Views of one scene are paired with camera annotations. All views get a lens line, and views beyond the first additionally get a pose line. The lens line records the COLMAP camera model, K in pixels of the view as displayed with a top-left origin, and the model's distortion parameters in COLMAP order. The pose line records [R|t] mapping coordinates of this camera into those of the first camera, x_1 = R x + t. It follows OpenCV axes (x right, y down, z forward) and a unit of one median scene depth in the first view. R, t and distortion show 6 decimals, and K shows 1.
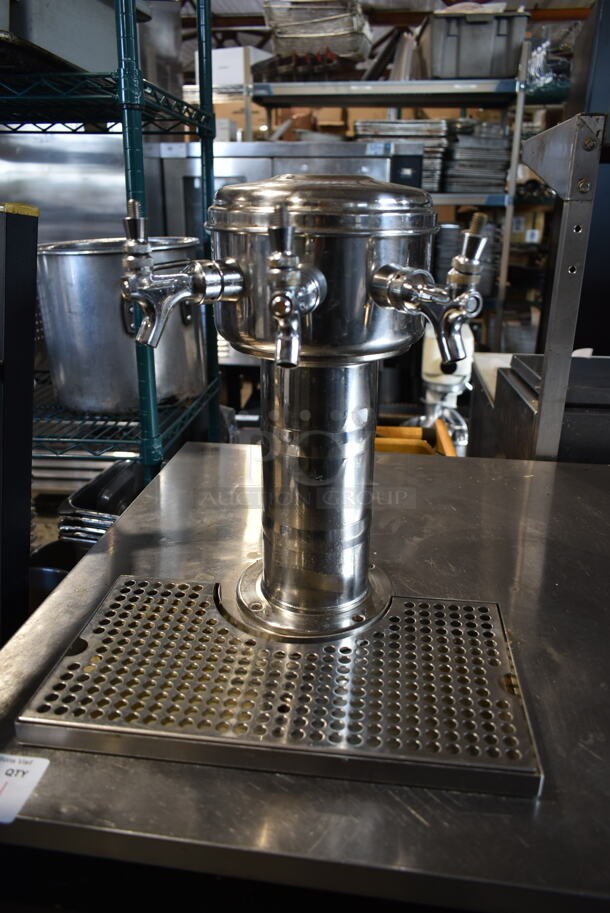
lens RADIAL K [[690.8, 0, 305.4], [0, 690.8, 454.8], [0, 0, 1]] dist [-0.019034, 0.006448]
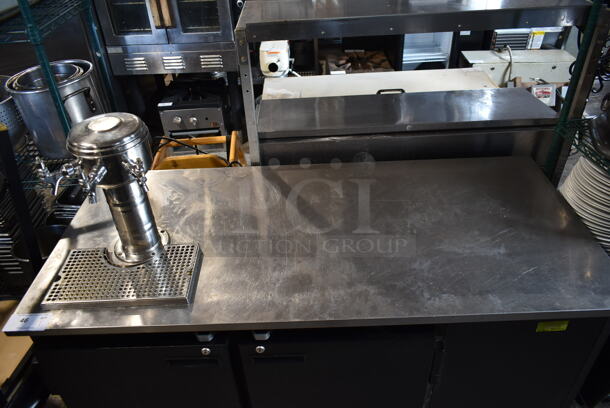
lens RADIAL K [[461.6, 0, 301.2], [0, 461.6, 205.8], [0, 0, 1]] dist [-0.019034, 0.006448]
pose [[0.988112, -0.122249, 0.093215, 0.595495], [0.092909, 0.957954, 0.271462, -0.490344], [-0.122481, -0.259575, 0.957924, -1.027848]]
